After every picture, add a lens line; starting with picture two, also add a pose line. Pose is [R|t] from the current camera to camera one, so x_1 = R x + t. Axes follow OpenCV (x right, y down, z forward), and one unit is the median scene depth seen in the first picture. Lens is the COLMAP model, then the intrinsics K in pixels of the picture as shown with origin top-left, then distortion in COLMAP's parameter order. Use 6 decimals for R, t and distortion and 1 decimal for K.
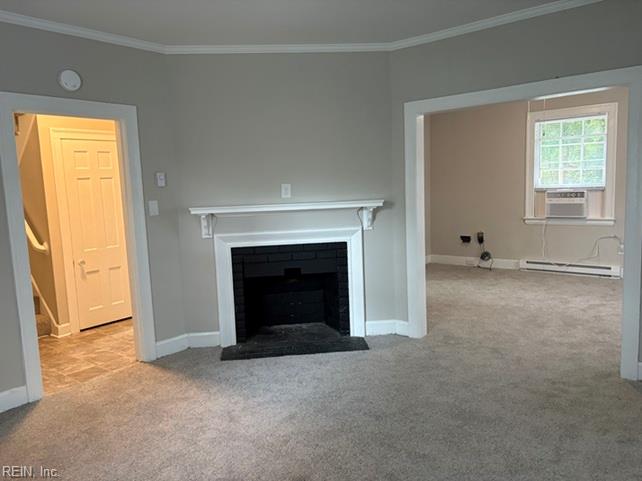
lens RADIAL K [[485.6, 0, 315.6], [0, 485.6, 239.4], [0, 0, 1]] dist [0.044770, -0.052116]
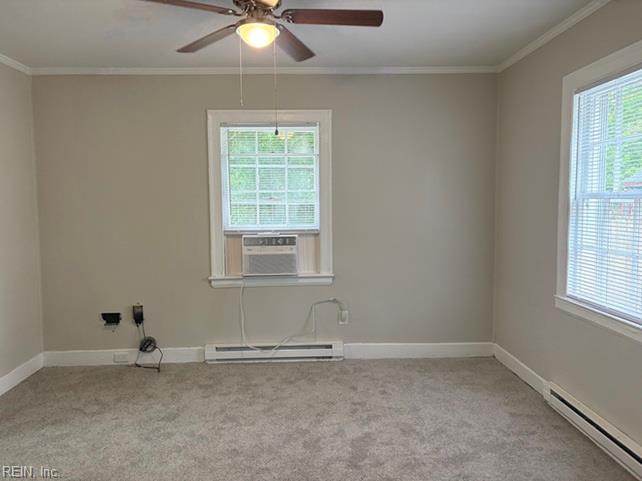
lens RADIAL K [[500.2, 0, 320.5], [0, 500.2, 240.8], [0, 0, 1]] dist [0.024265, -0.002550]
pose [[0.731900, -0.016959, 0.681201, 0.103213], [0.058630, 0.997550, -0.038160, -0.061763], [-0.678885, 0.067868, 0.731101, 0.461726]]
